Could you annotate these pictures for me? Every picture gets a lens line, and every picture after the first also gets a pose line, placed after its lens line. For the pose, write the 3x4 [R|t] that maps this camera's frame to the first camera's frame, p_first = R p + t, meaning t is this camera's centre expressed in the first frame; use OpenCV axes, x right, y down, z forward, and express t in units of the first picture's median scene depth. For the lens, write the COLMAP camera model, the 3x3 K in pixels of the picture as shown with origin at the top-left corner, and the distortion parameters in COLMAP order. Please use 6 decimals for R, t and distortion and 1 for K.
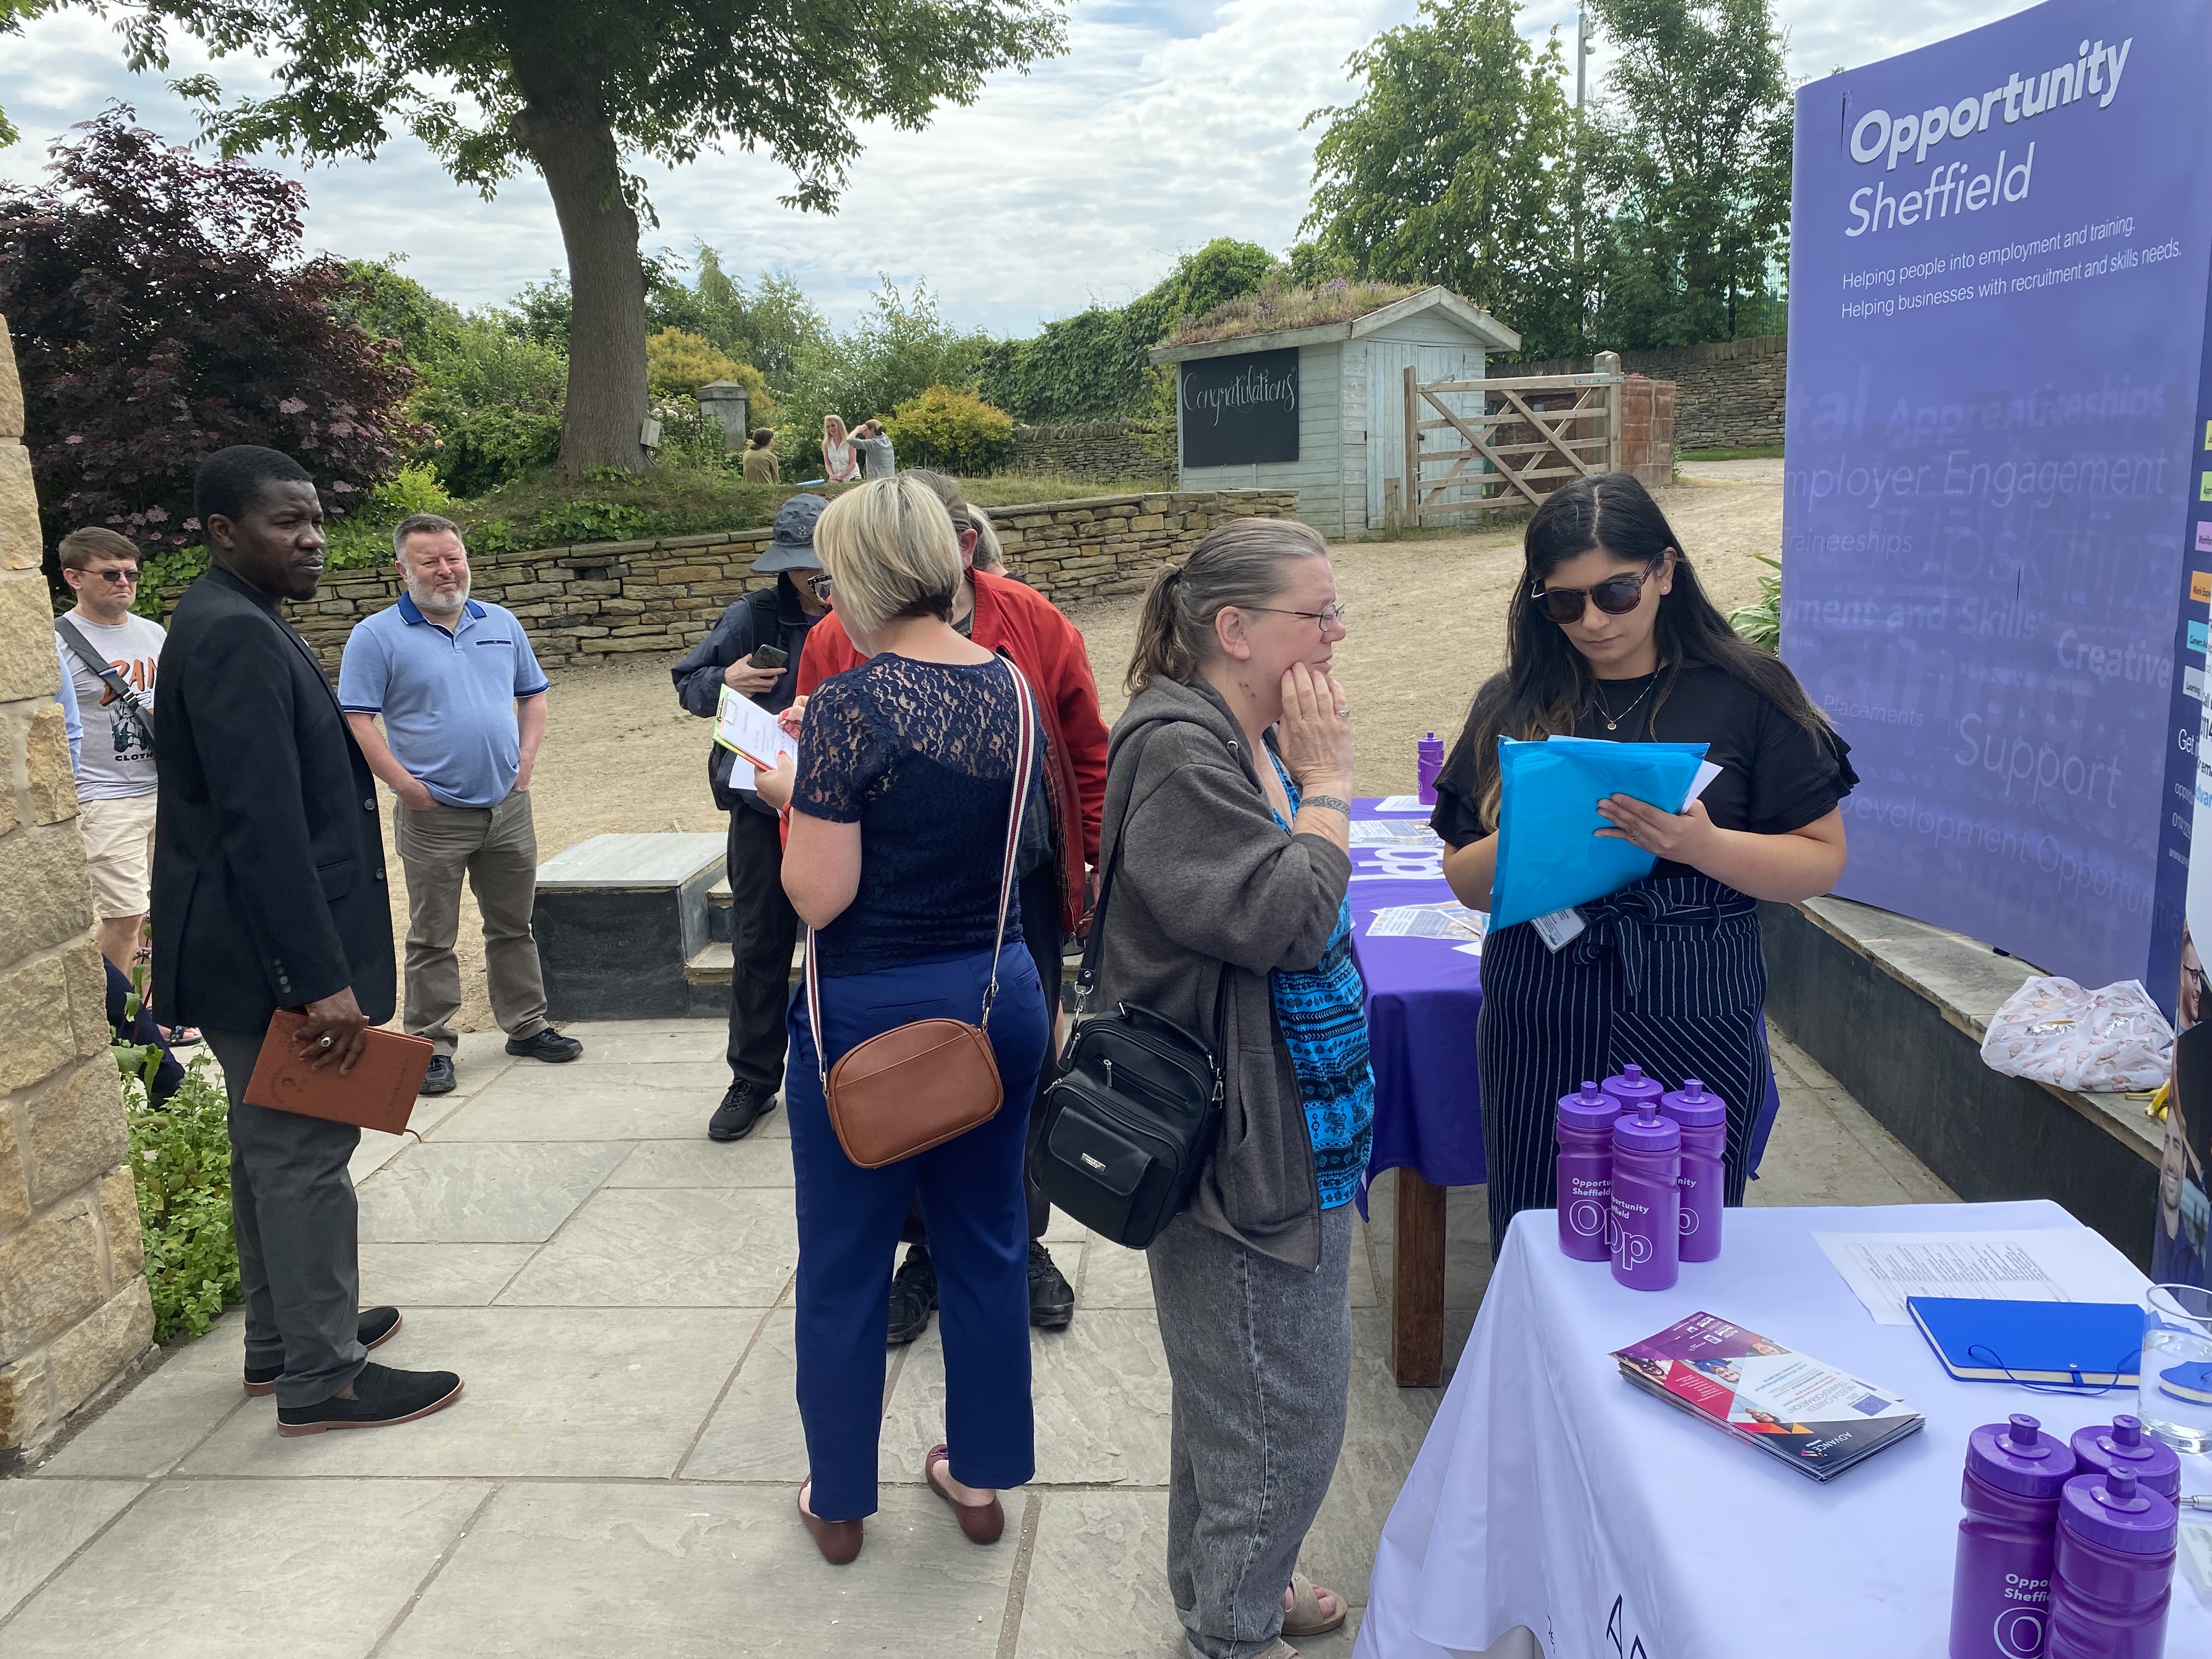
lens RADIAL K [[1667.4, 0, 1113.1], [0, 1667.4, 829.8], [0, 0, 1]] dist [0.028514, -0.031220]
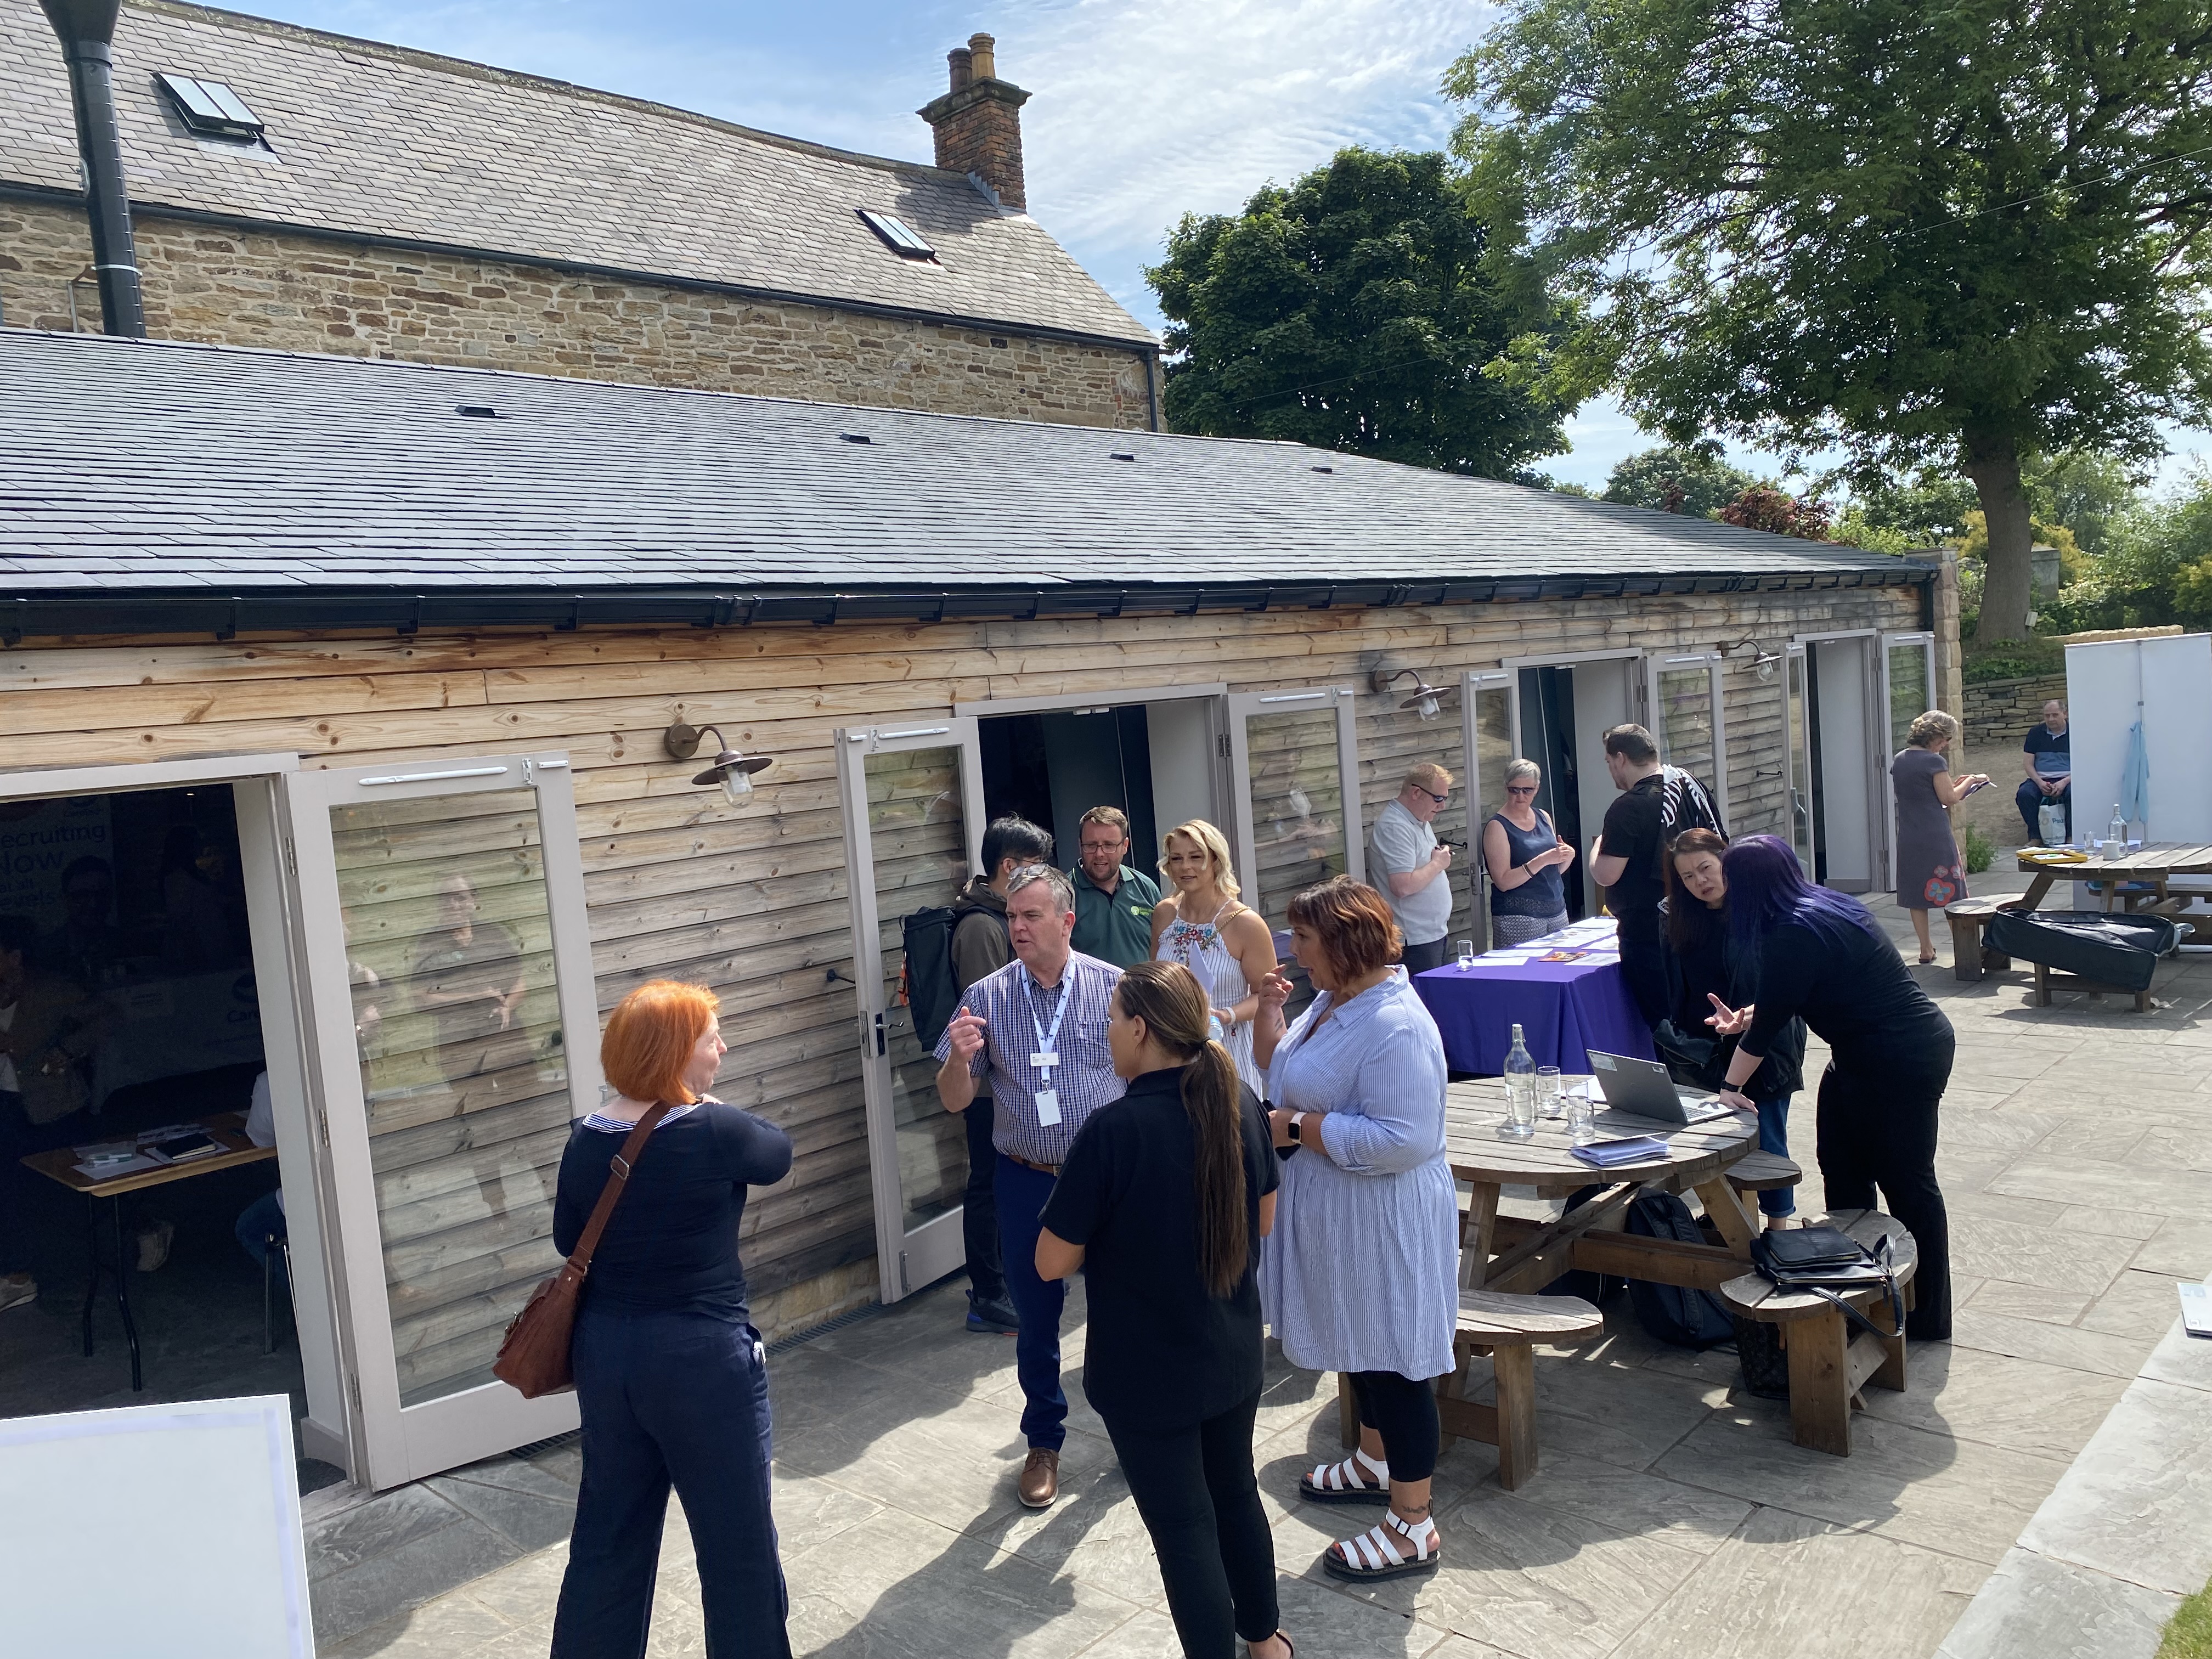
lens RADIAL K [[1735.0, 0, 1097.7], [0, 1735.0, 816.8], [0, 0, 1]] dist [0.021406, -0.011537]
pose [[0.767447, 0.014857, -0.640940, 0.173352], [-0.071743, 0.995442, -0.062829, 0.178687], [0.637085, 0.094201, 0.765015, -1.136098]]
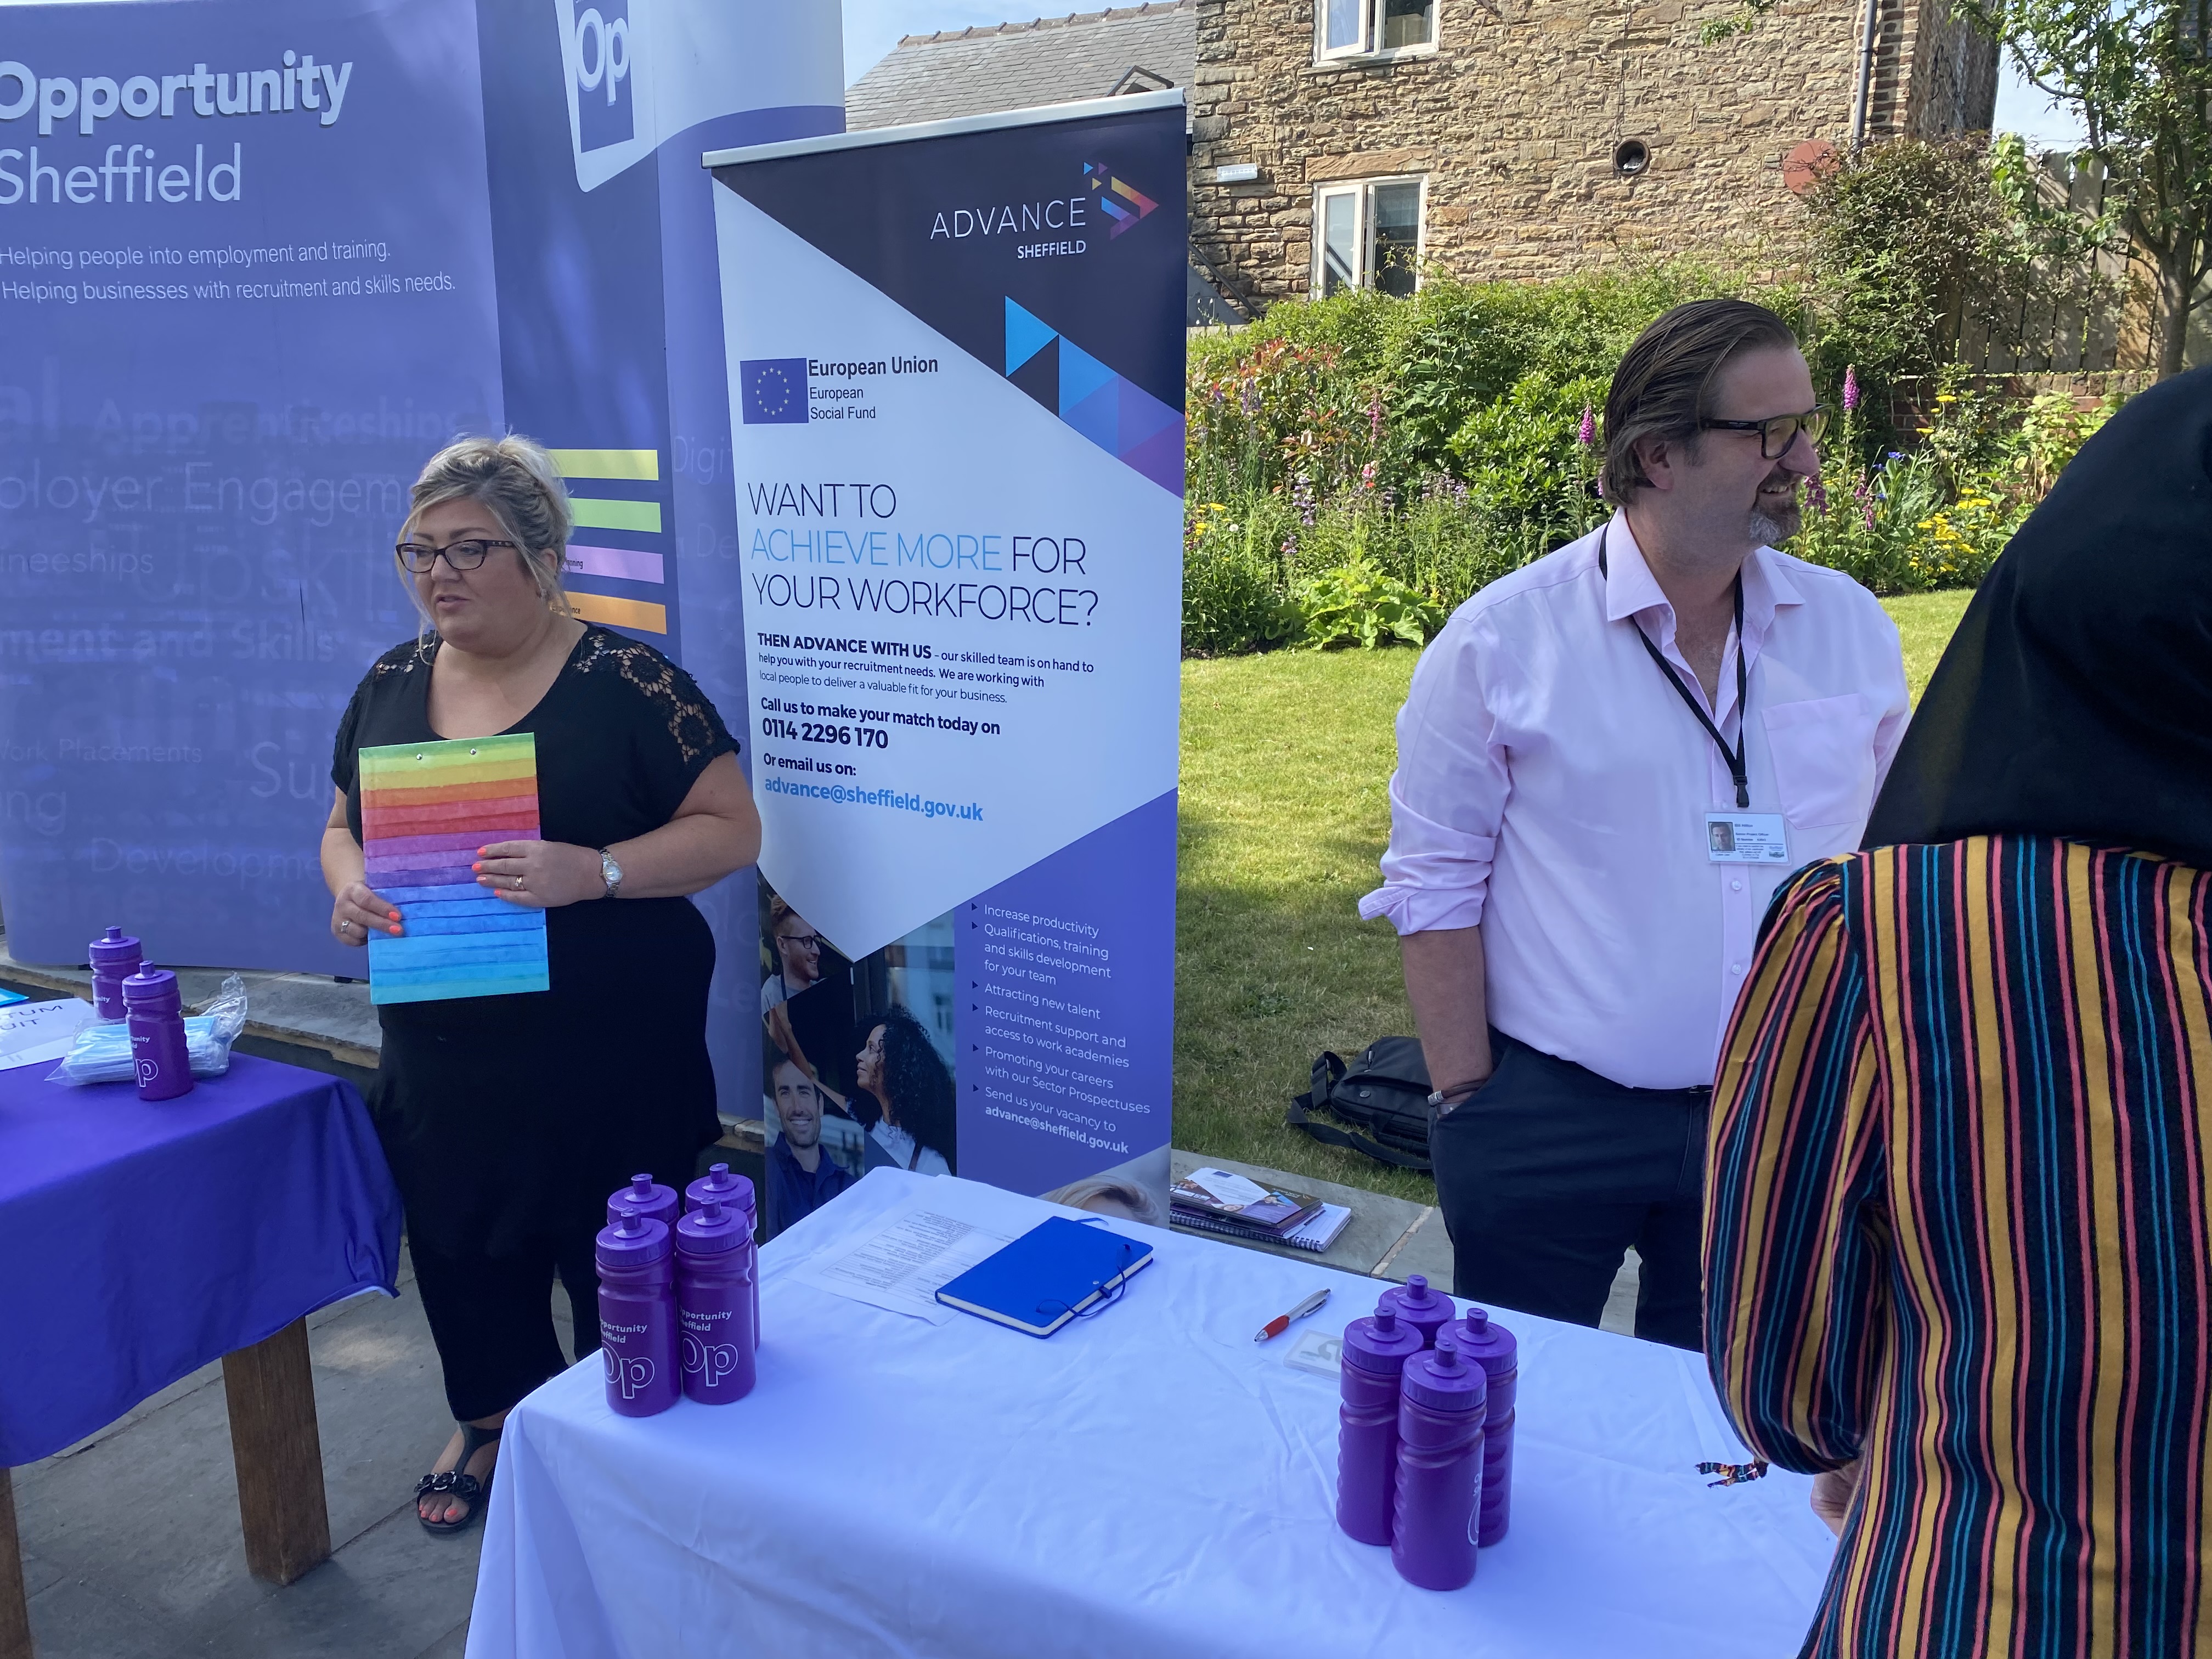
lens RADIAL K [[1667.4, 0, 1113.1], [0, 1667.4, 829.8], [0, 0, 1]] dist [0.028514, -0.031220]
pose [[0.398930, -0.151619, 0.904360, -0.059347], [0.158571, 0.982784, 0.094819, -0.012654], [-0.903167, 0.105580, 0.416104, 0.065877]]
